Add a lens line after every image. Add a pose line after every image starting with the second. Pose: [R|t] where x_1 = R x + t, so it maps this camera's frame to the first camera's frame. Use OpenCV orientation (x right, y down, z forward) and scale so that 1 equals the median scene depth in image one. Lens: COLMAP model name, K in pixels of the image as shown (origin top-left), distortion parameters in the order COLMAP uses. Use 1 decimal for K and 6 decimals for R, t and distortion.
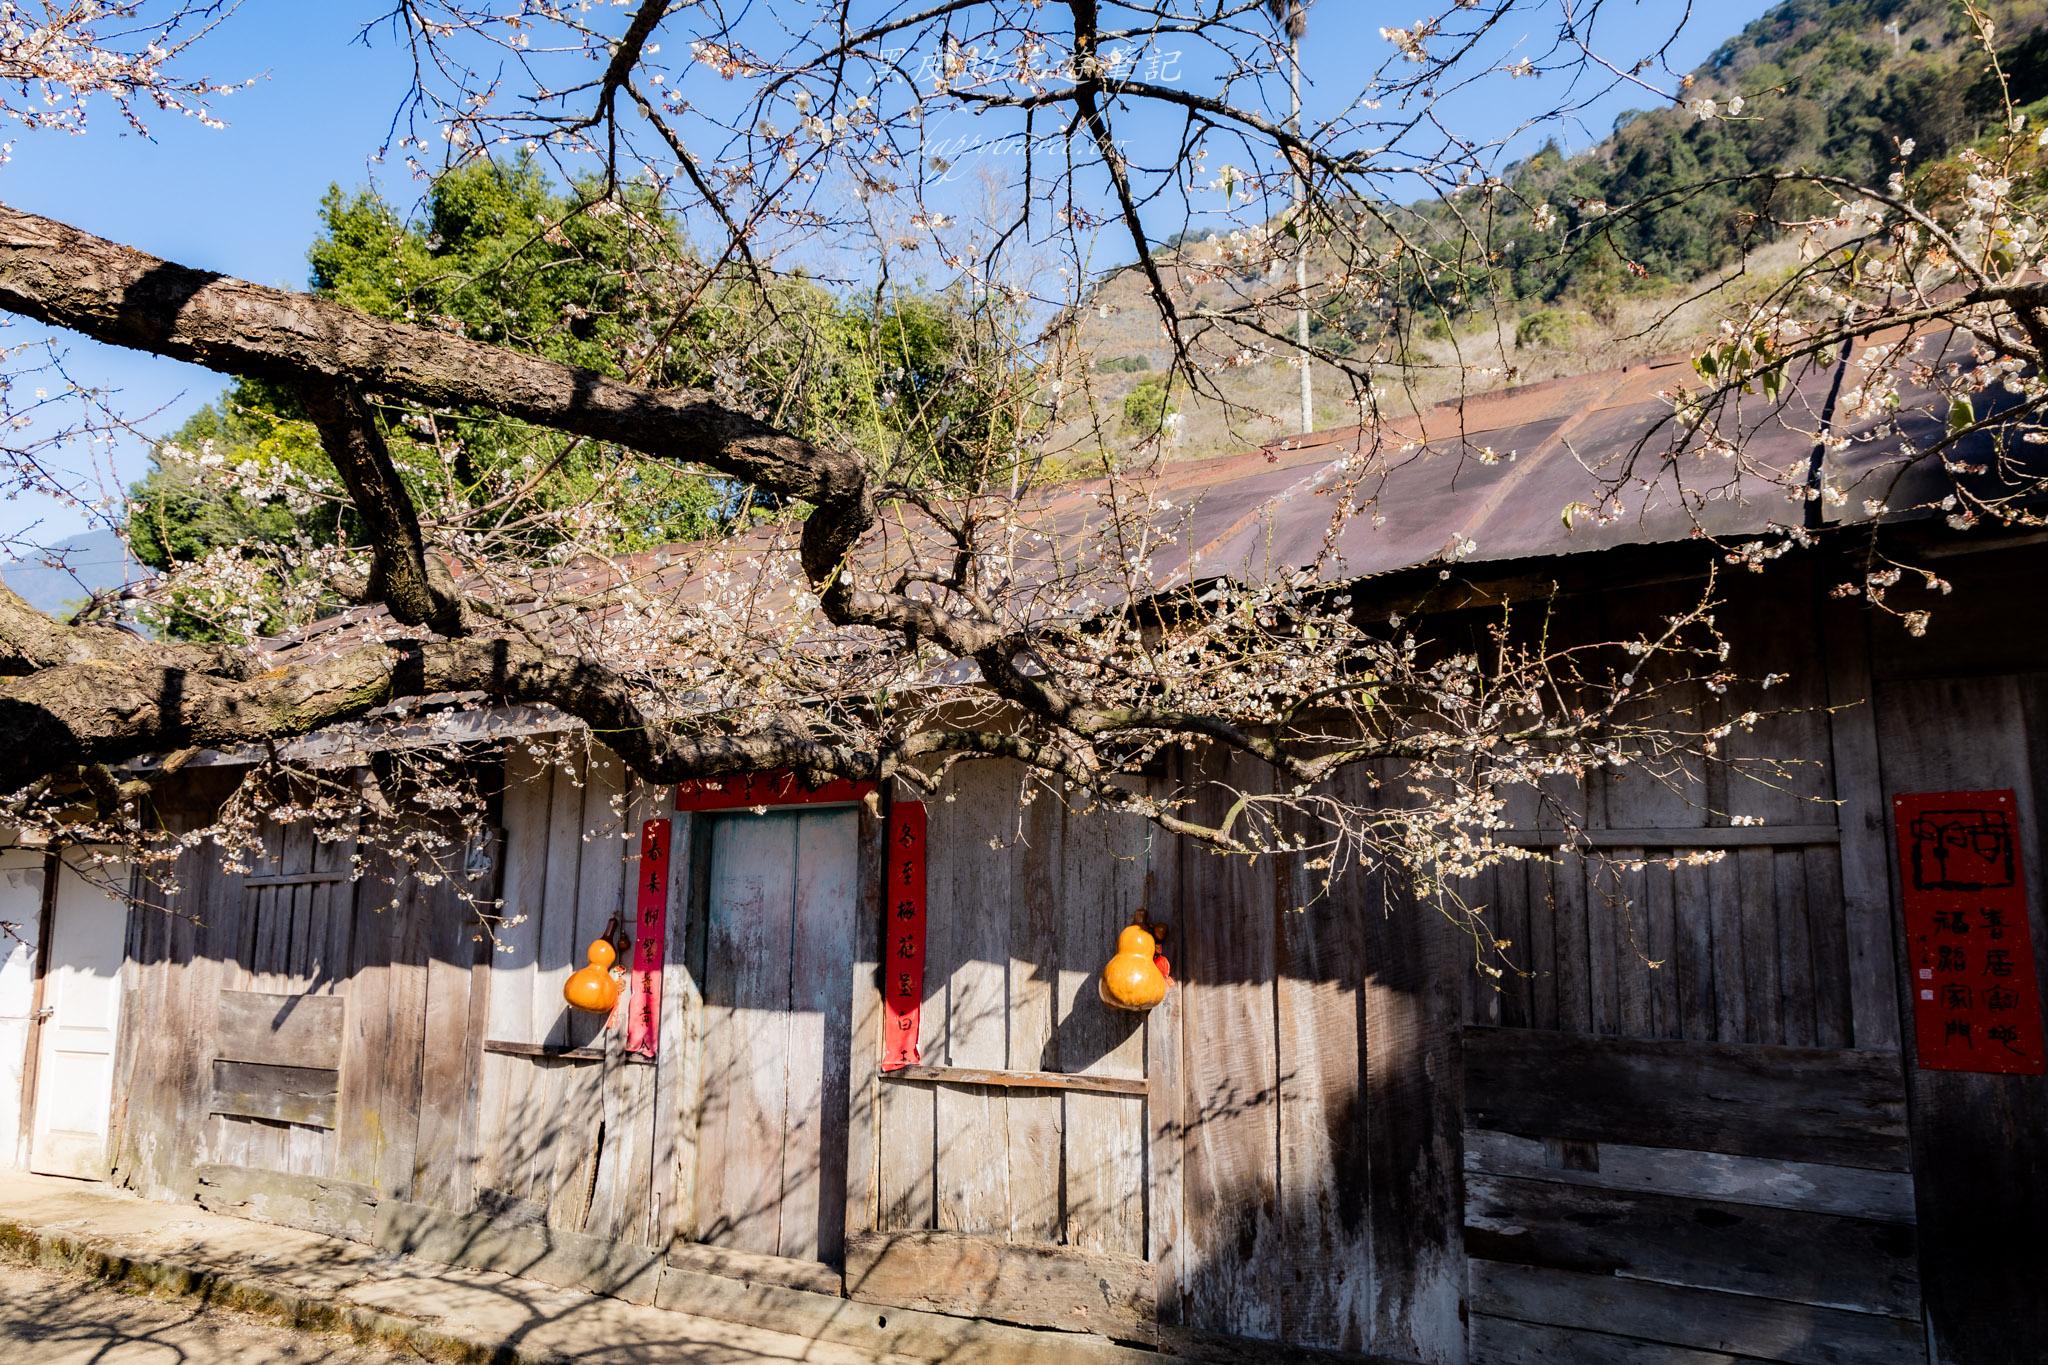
lens RADIAL K [[1541.0, 0, 1025.1], [0, 1541.0, 688.3], [0, 0, 1]] dist [0.012240, 0.012330]
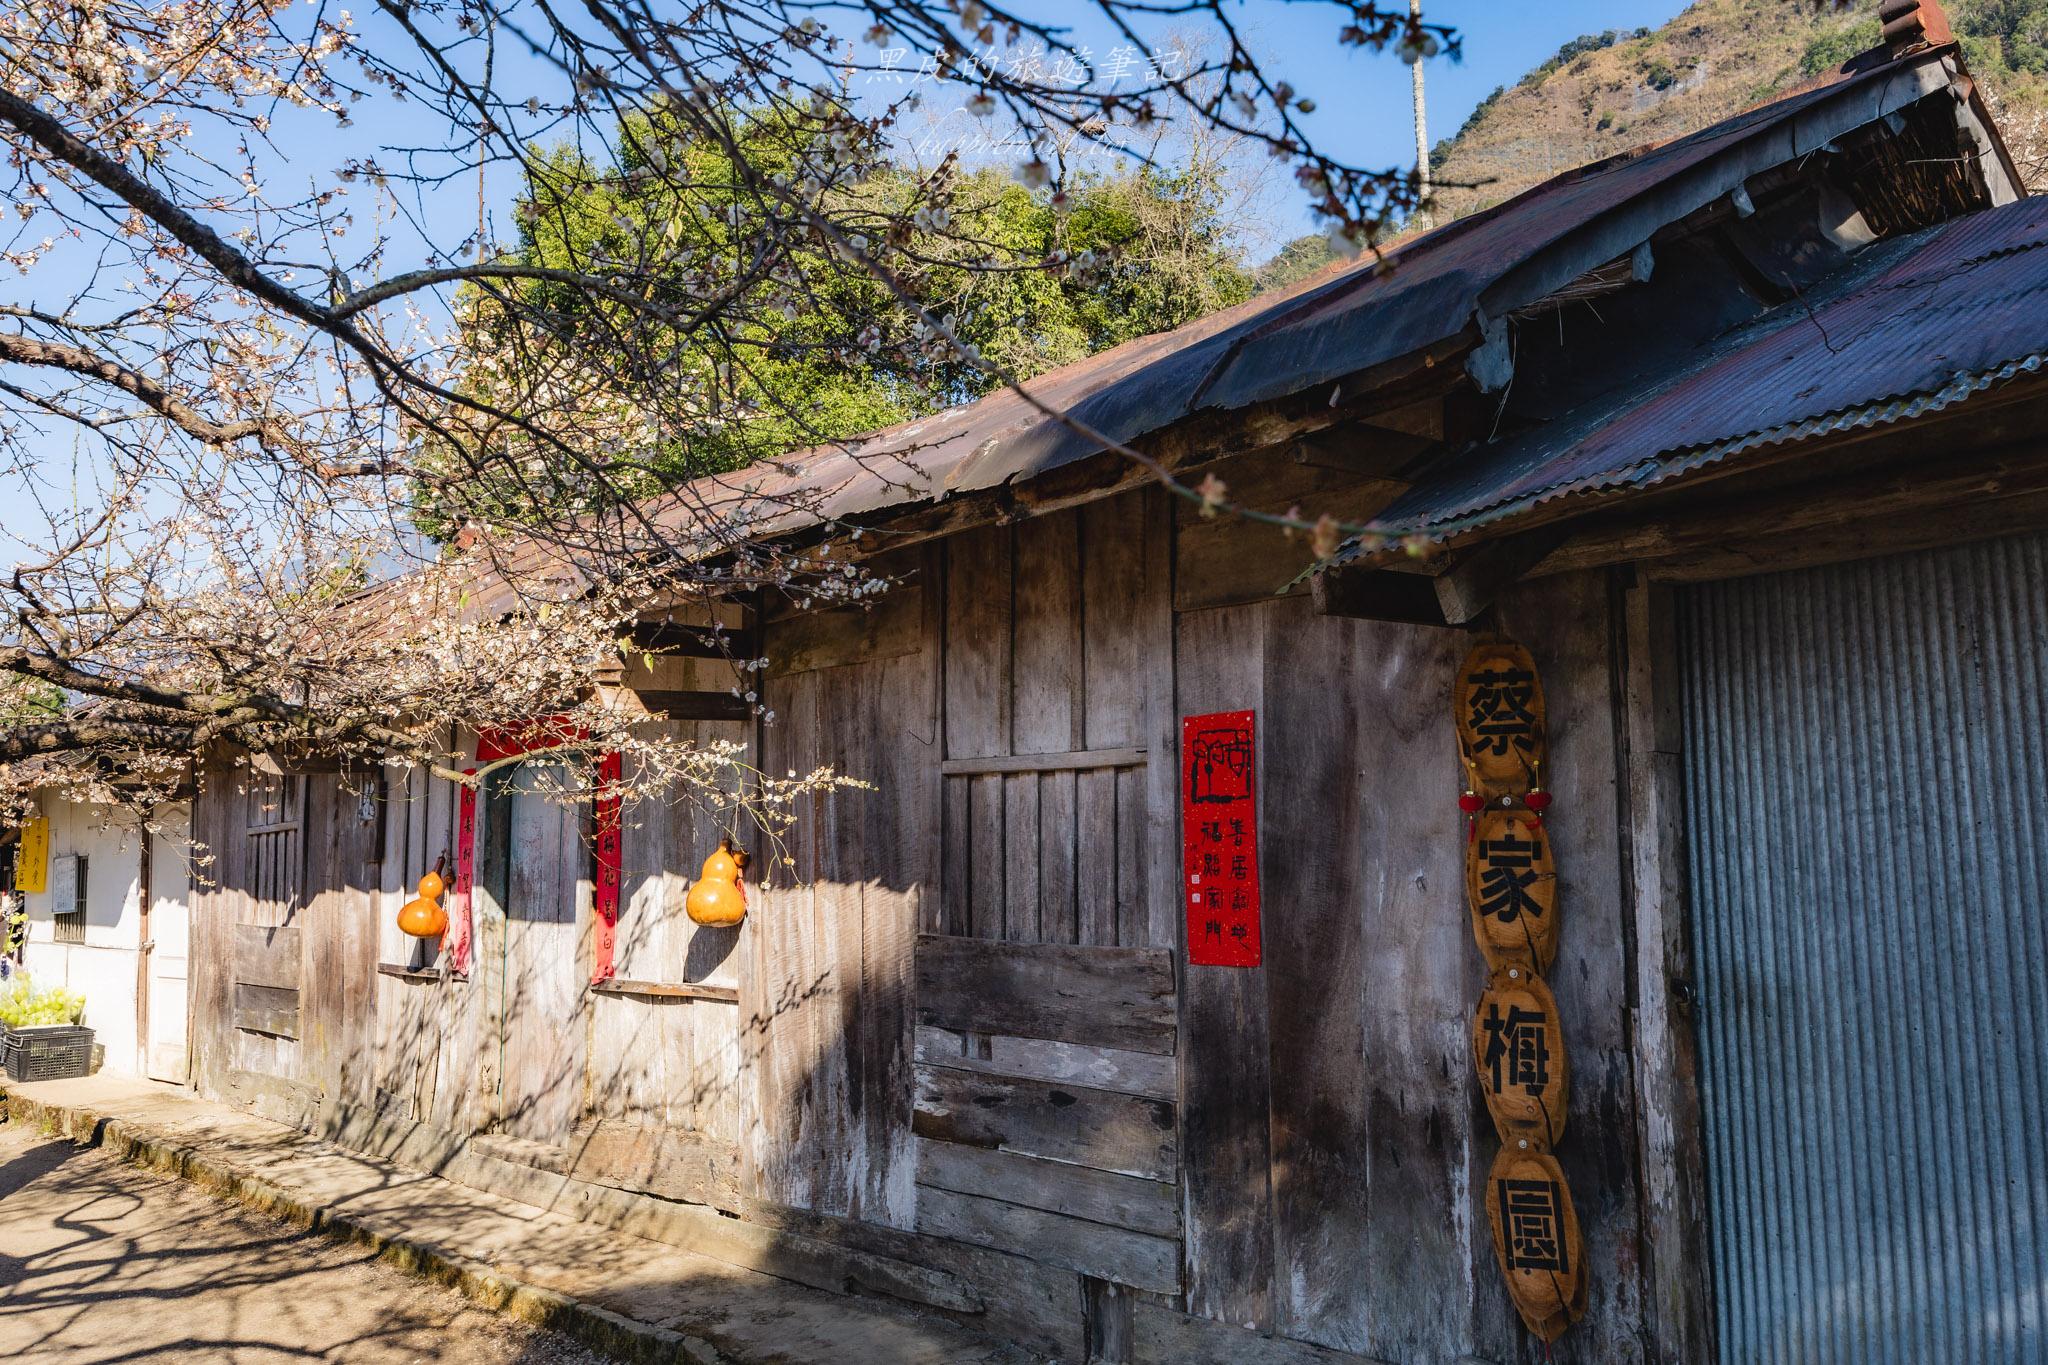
lens RADIAL K [[1697.7, 0, 1034.7], [0, 1697.7, 692.0], [0, 0, 1]] dist [-0.014560, -0.005976]
pose [[0.972744, -0.045442, -0.227387, 0.550153], [0.058321, 0.997033, 0.050240, -0.011479], [0.224430, -0.062132, 0.972508, -0.138972]]
